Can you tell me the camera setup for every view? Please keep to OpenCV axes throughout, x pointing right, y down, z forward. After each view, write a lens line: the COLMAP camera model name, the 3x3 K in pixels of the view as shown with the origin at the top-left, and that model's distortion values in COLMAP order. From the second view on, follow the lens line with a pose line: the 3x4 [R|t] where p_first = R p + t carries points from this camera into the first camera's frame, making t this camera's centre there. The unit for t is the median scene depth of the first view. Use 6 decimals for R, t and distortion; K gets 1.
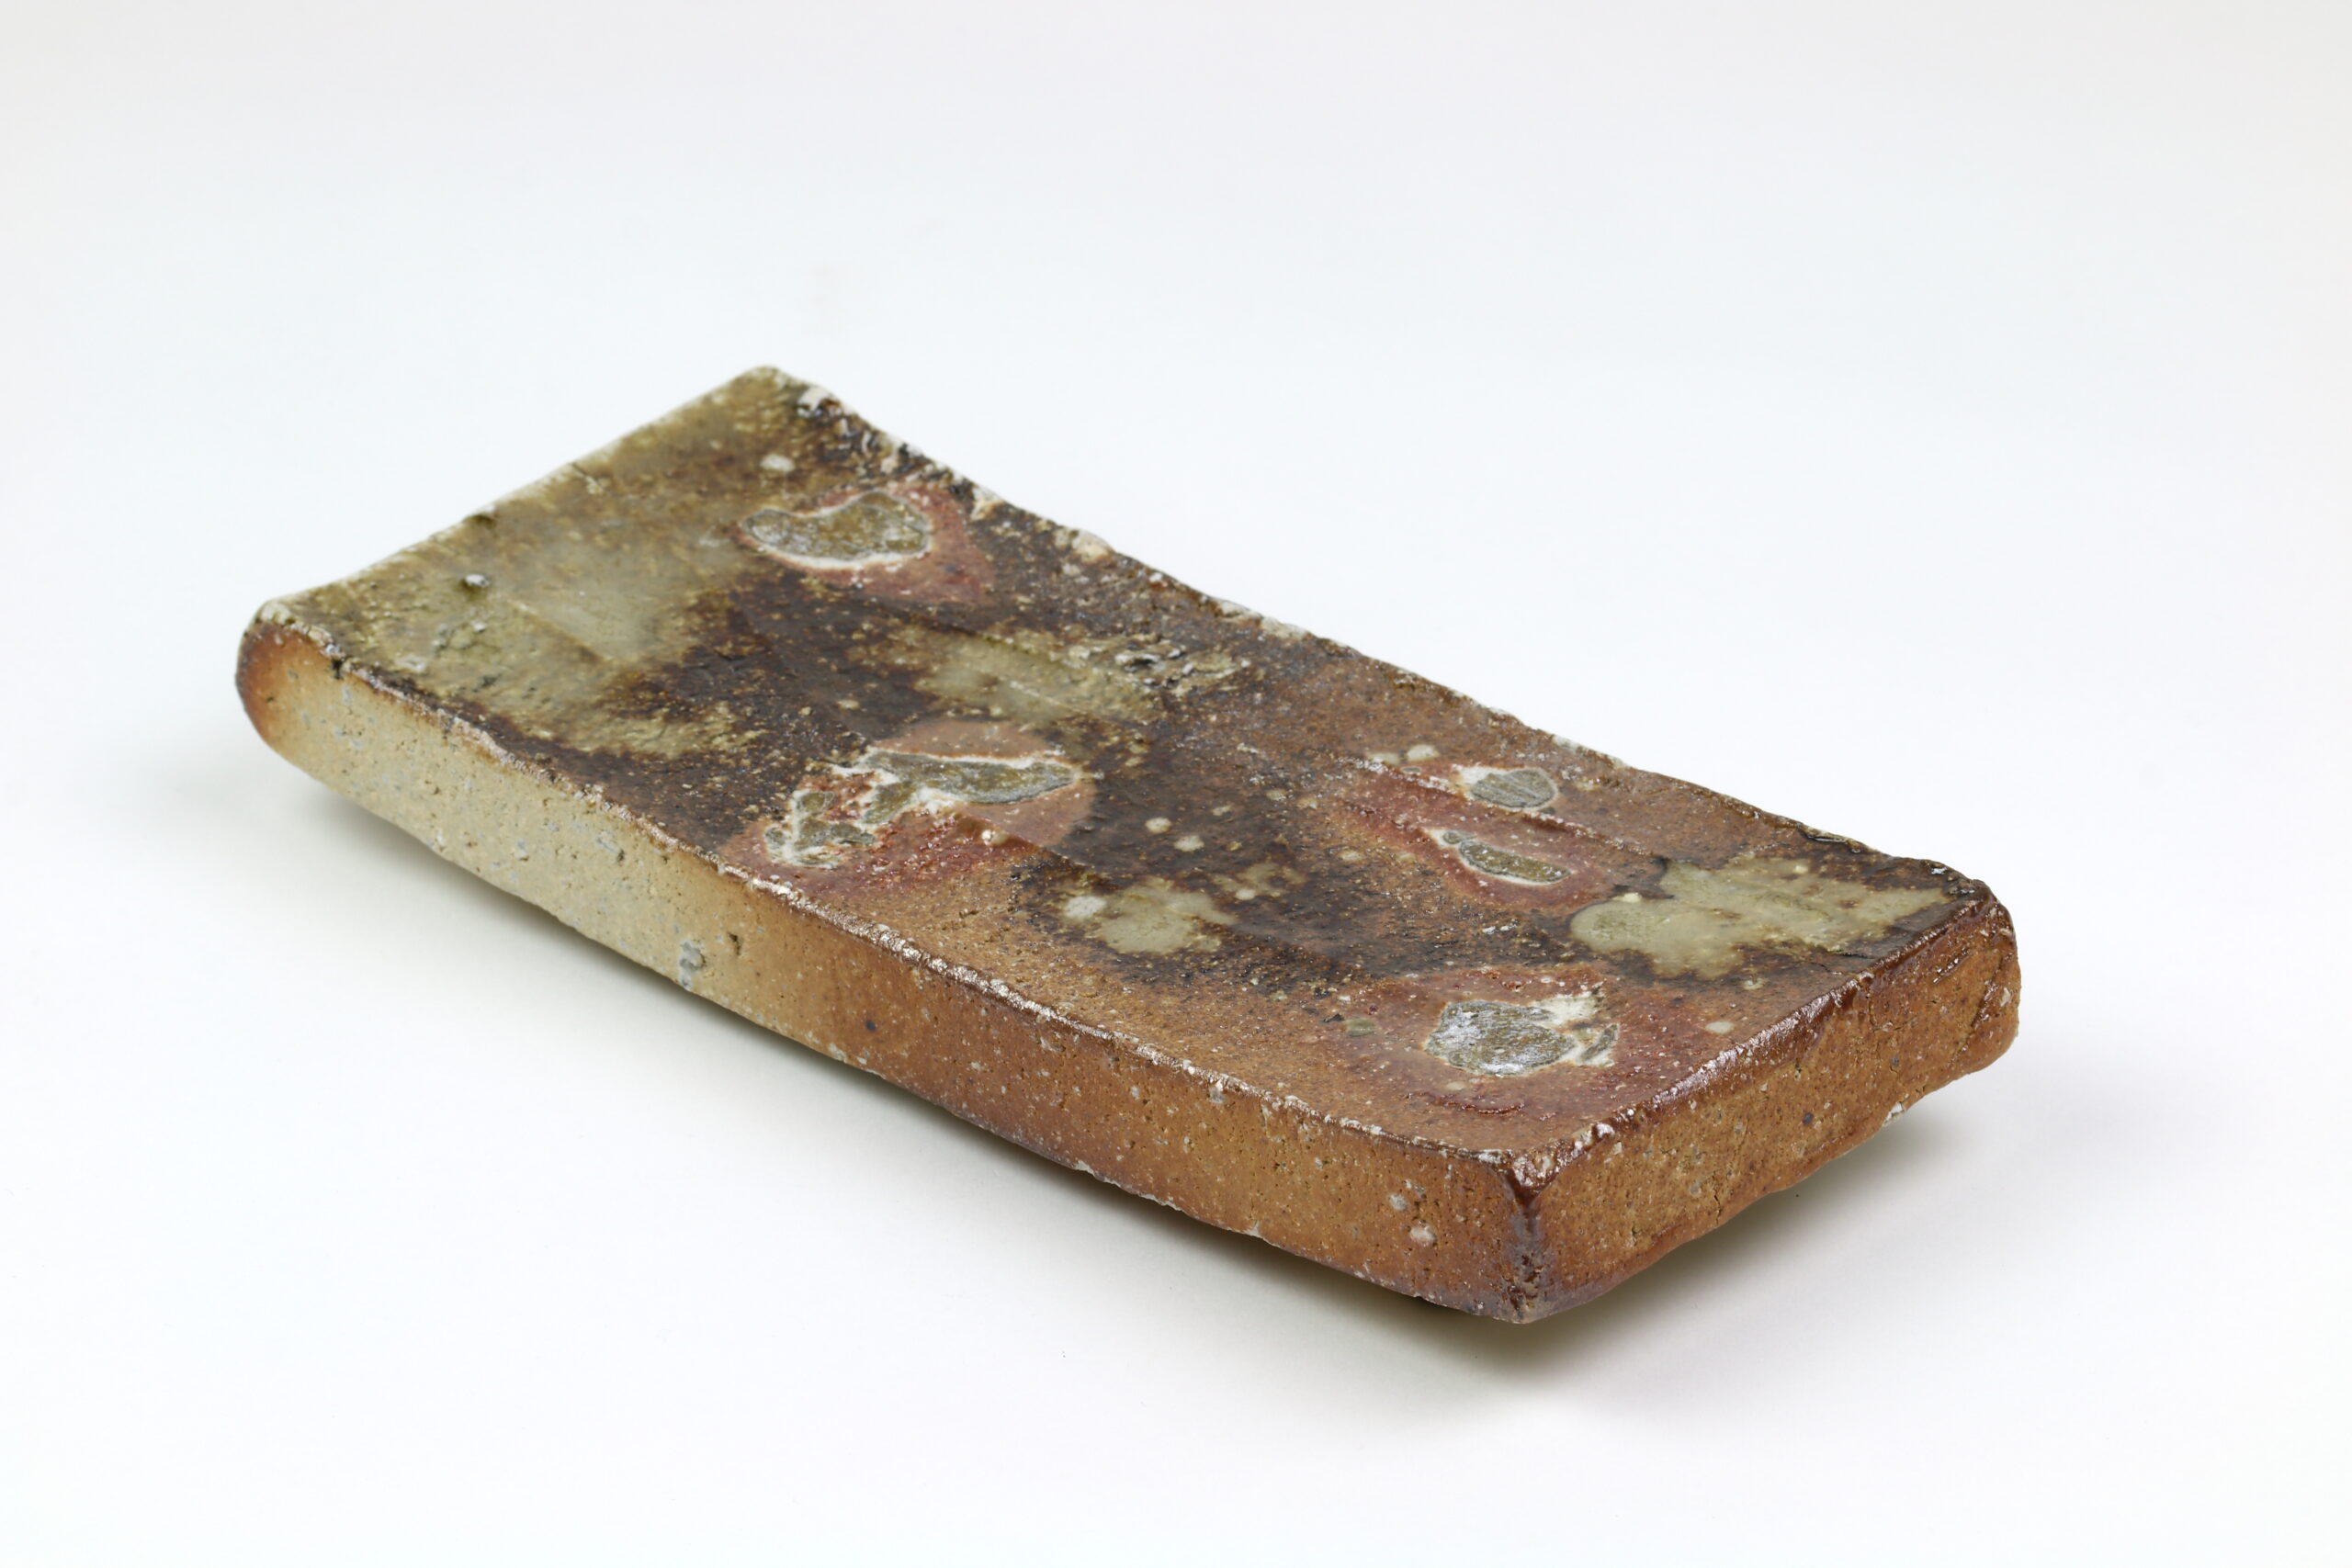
lens RADIAL K [[11157.8, 0, 1176.3], [0, 11157.8, 783.5], [0, 0, 1]] dist [-0.096340, 0.000000]
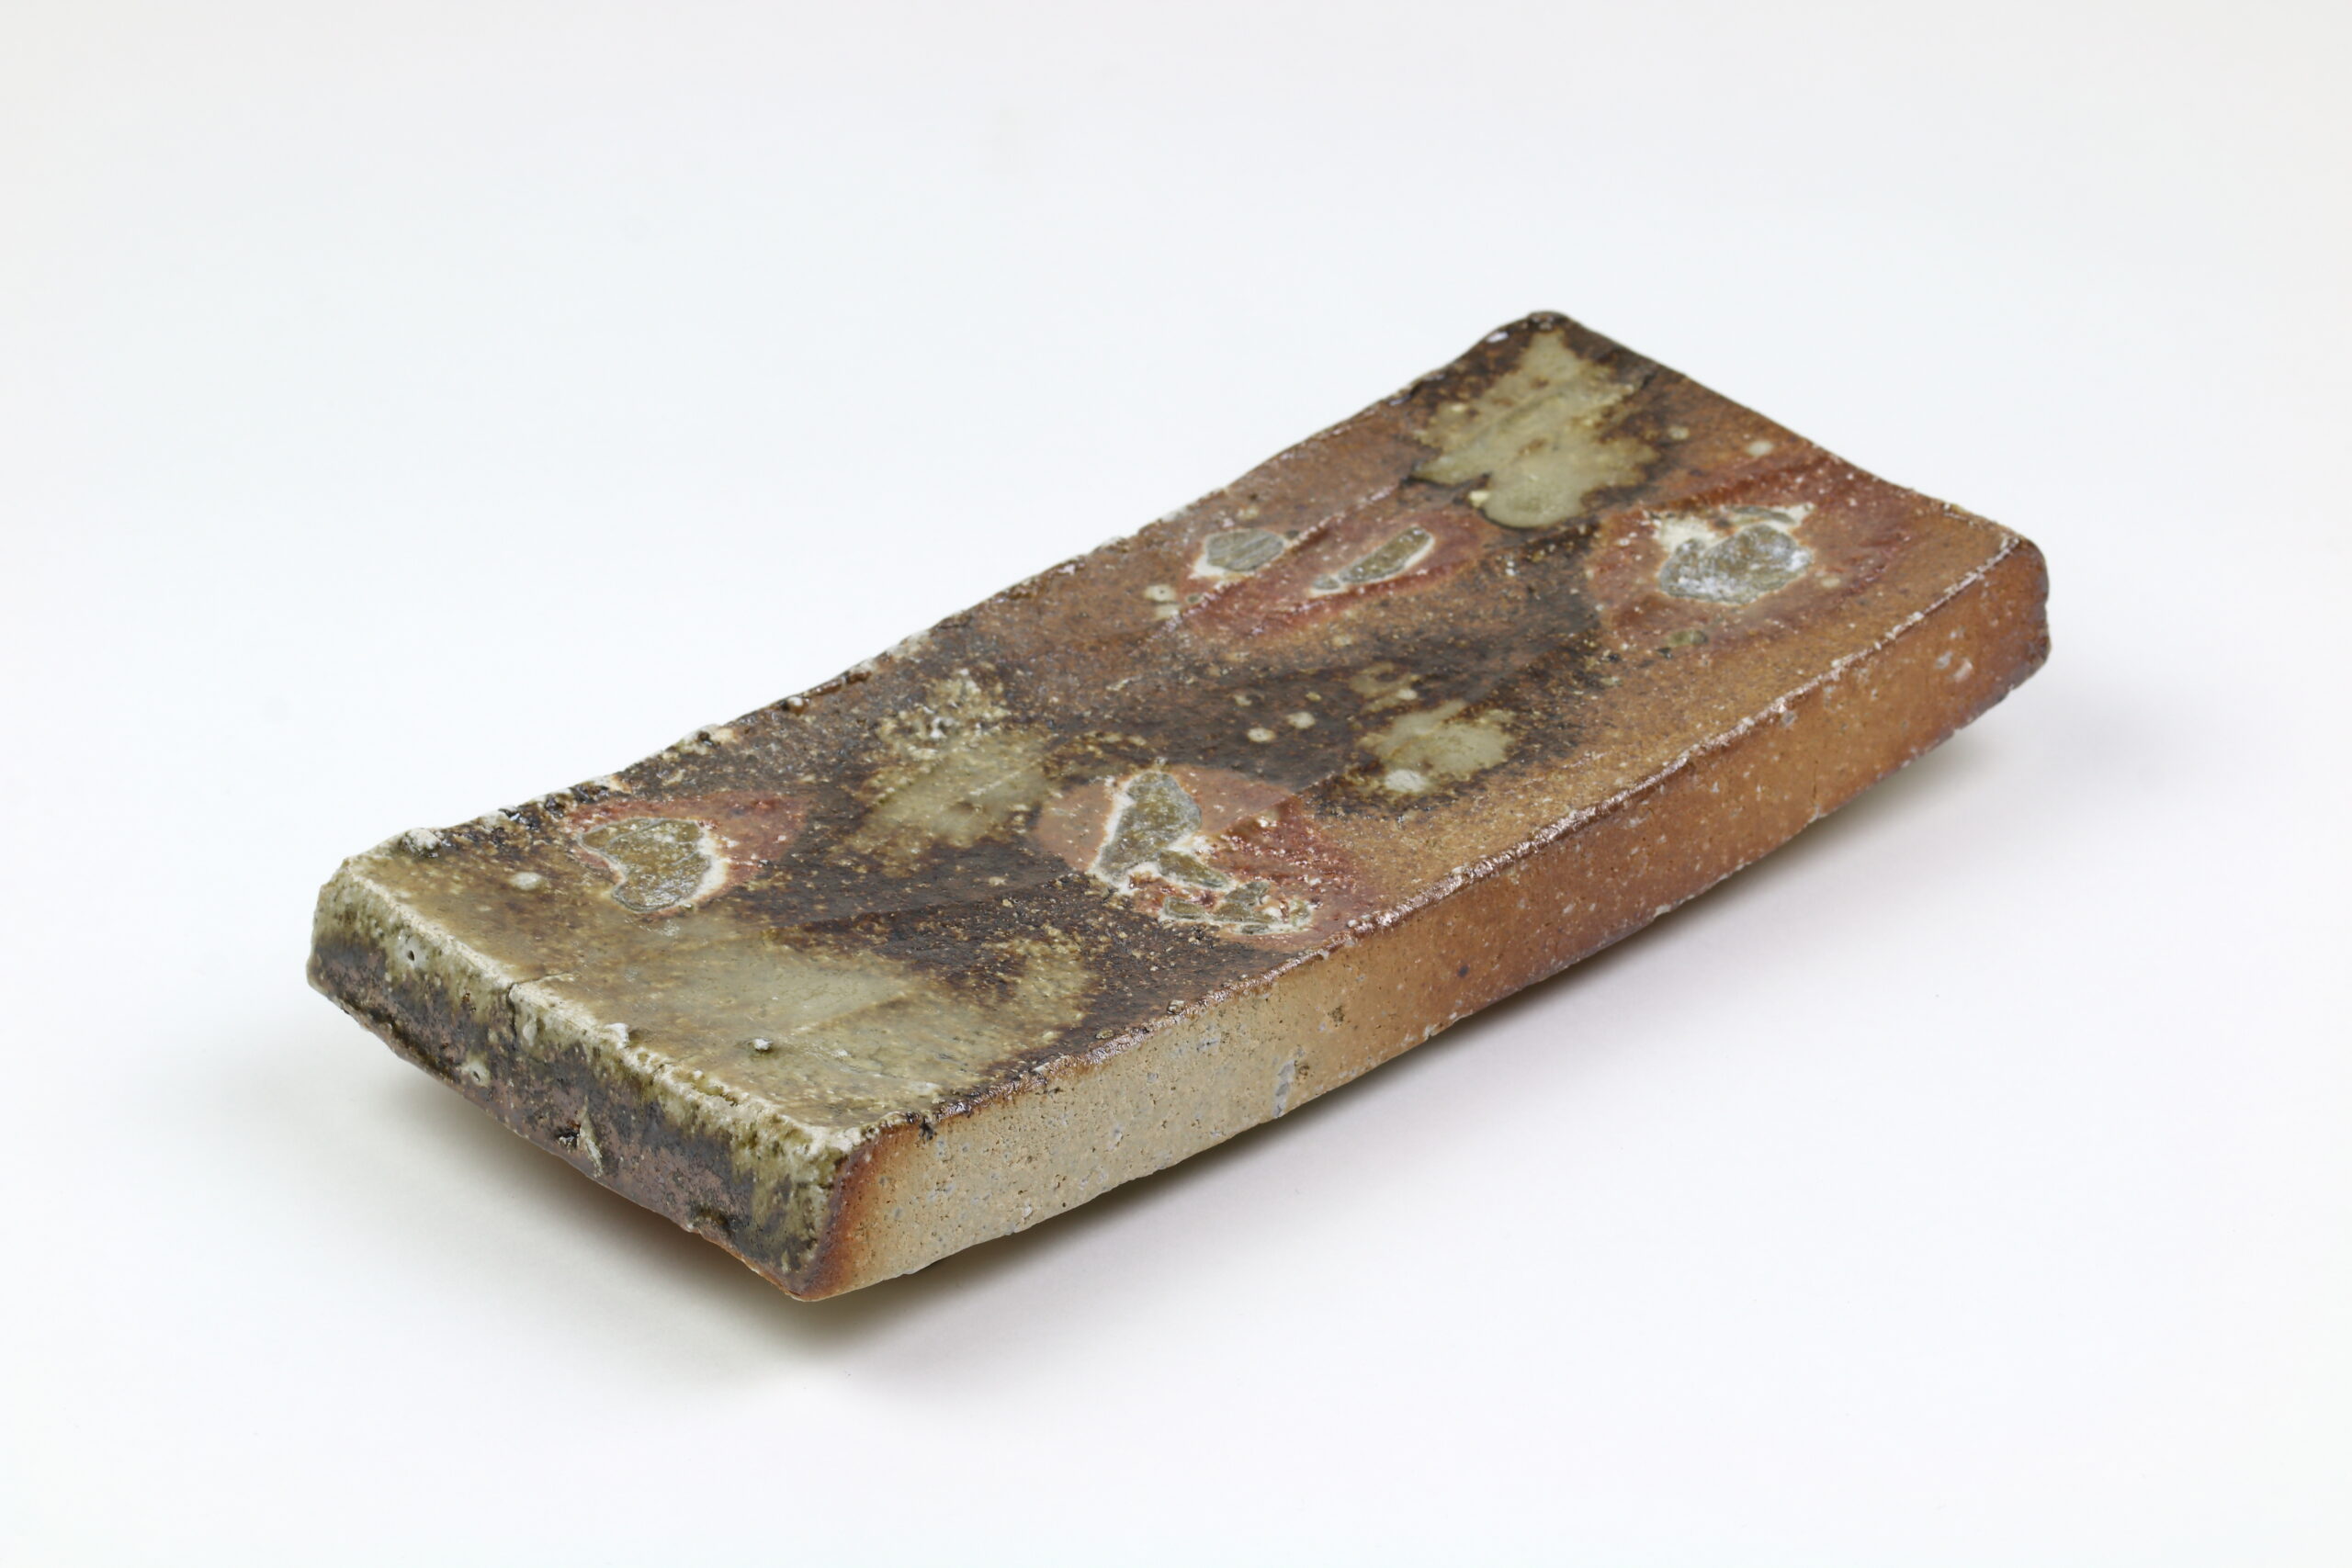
lens RADIAL K [[11157.8, 0, 1177.0], [0, 11157.8, 784.4], [0, 0, 1]] dist [-0.096340, 0.000000]
pose [[0.068872, -0.493244, 0.867160, -0.876134], [0.497538, 0.770393, 0.398687, -0.397444], [-0.864704, 0.403987, 0.298467, 0.702009]]
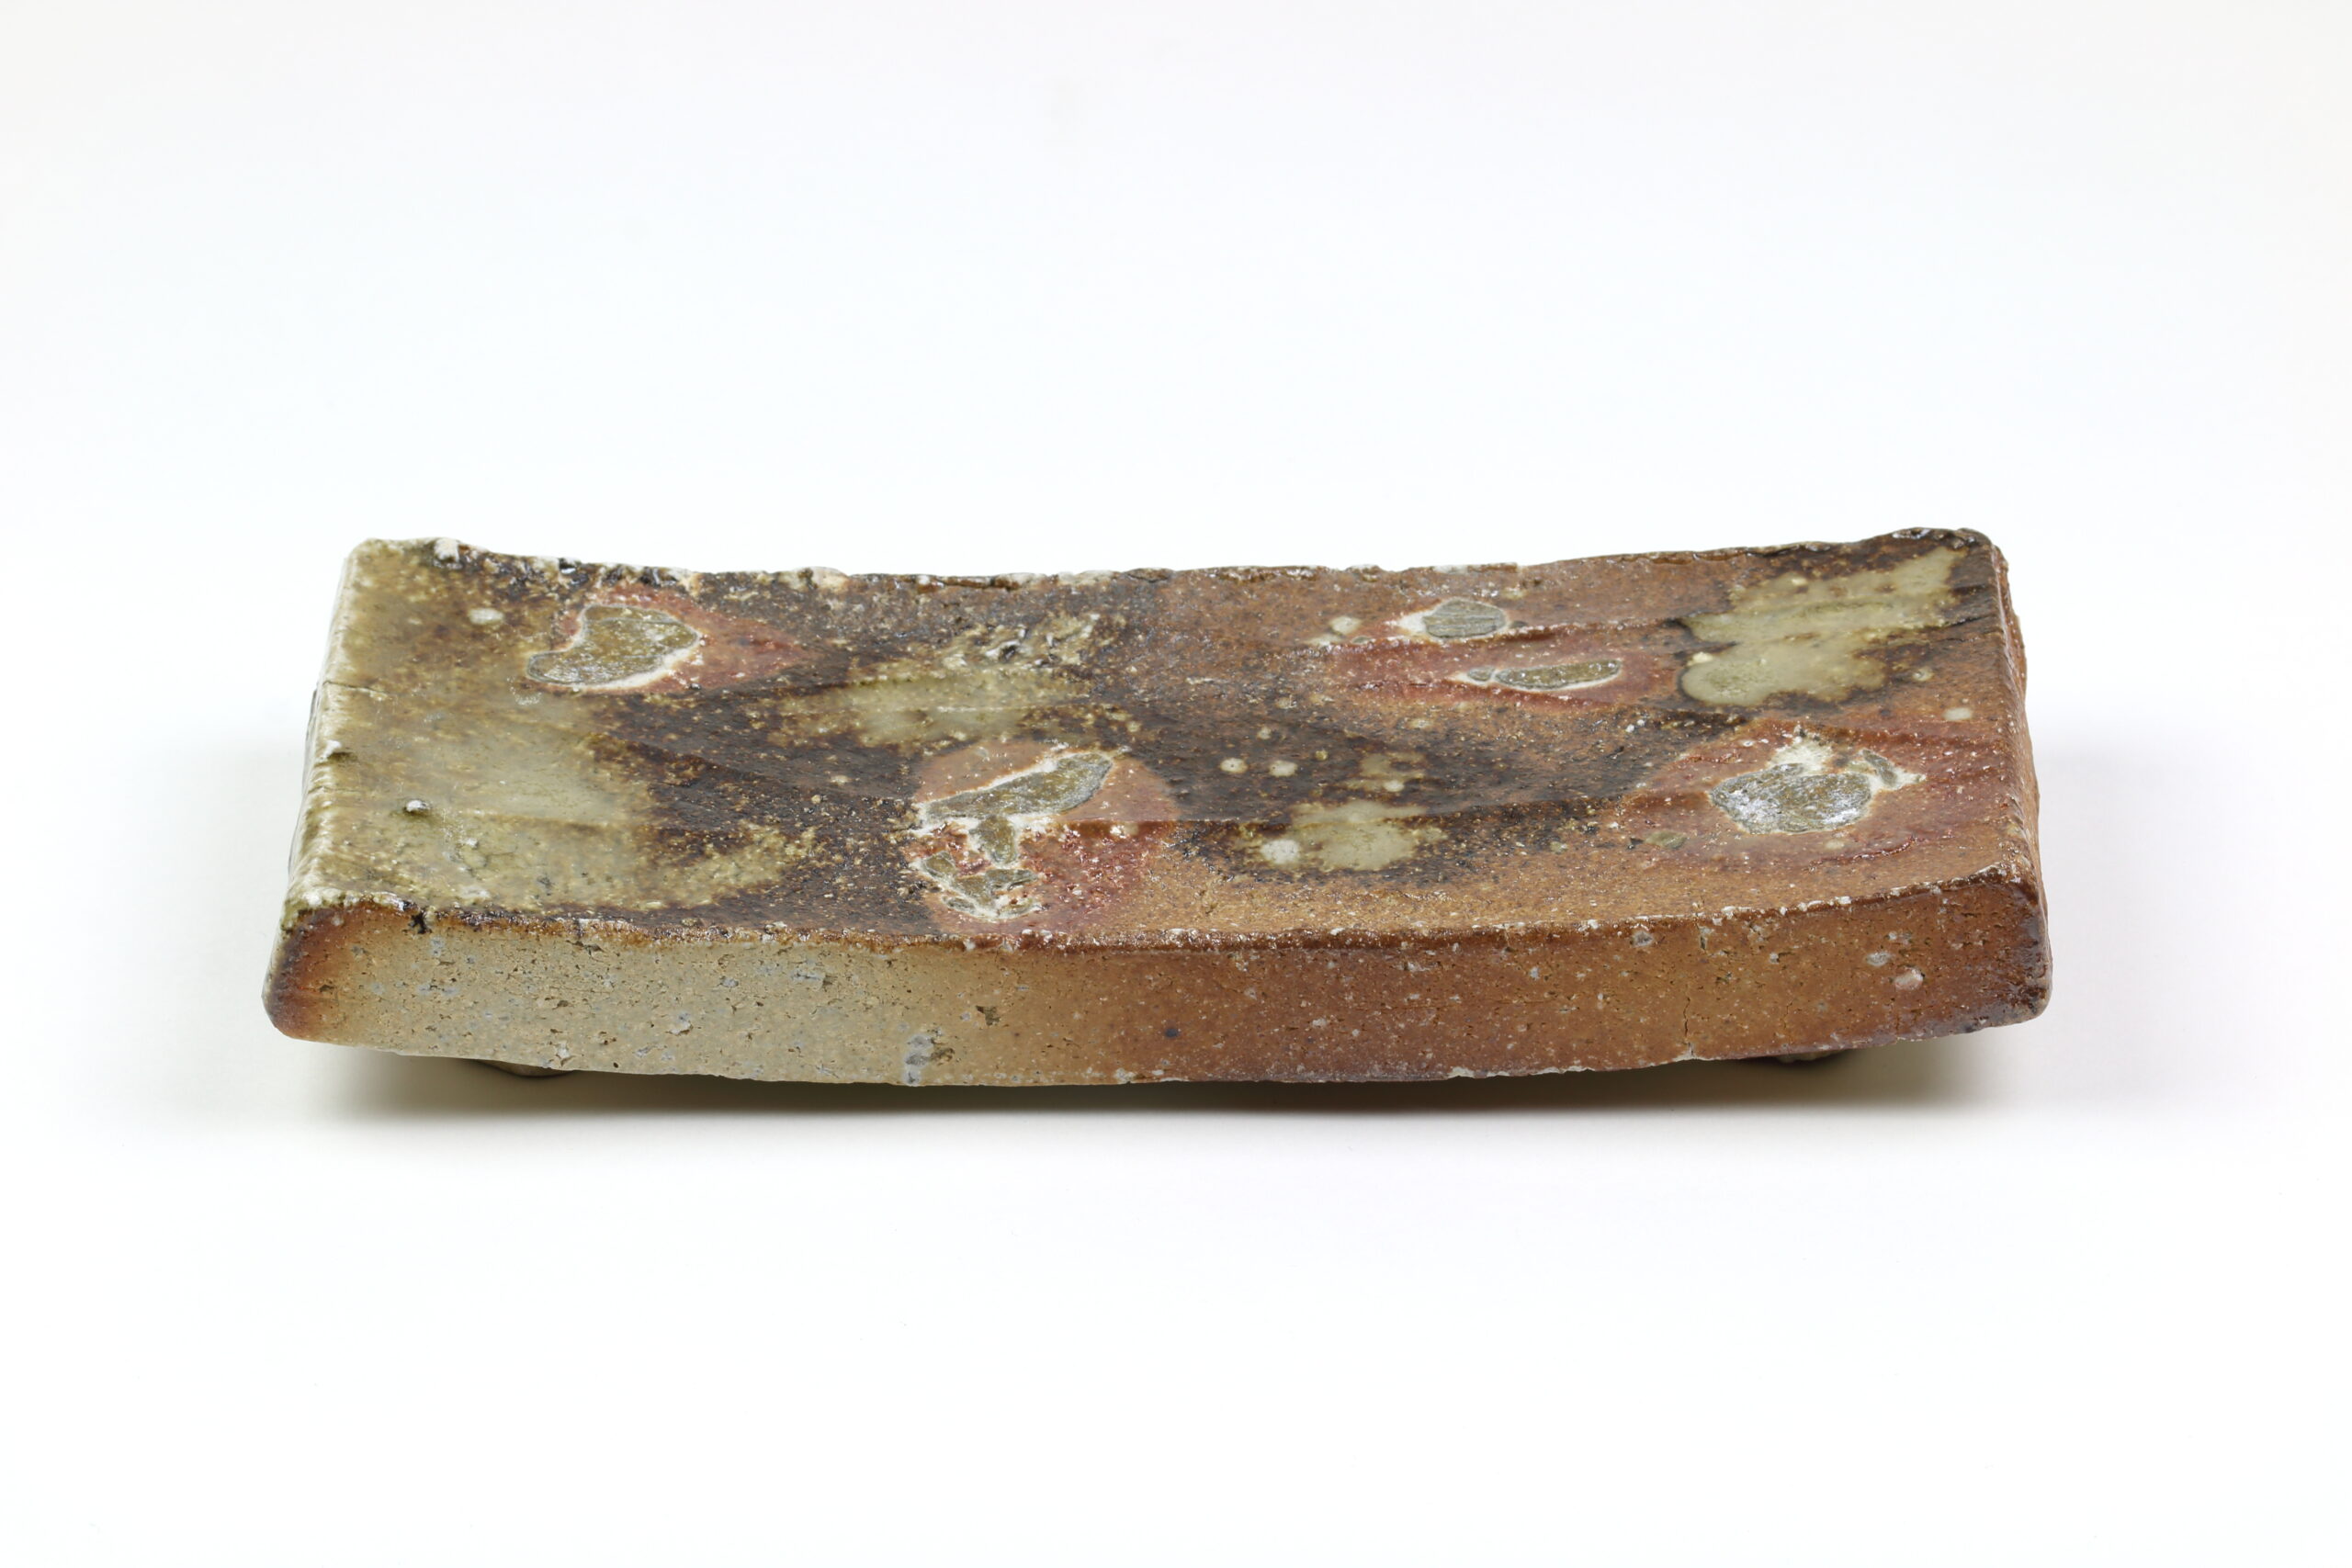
lens RADIAL K [[11157.8, 0, 1179.2], [0, 11157.8, 784.0], [0, 0, 1]] dist [-0.096340, 0.000000]
pose [[0.740450, -0.333708, 0.583415, -0.590457], [0.334105, 0.935940, 0.111315, -0.107949], [-0.583188, 0.112498, 0.804510, 0.190531]]
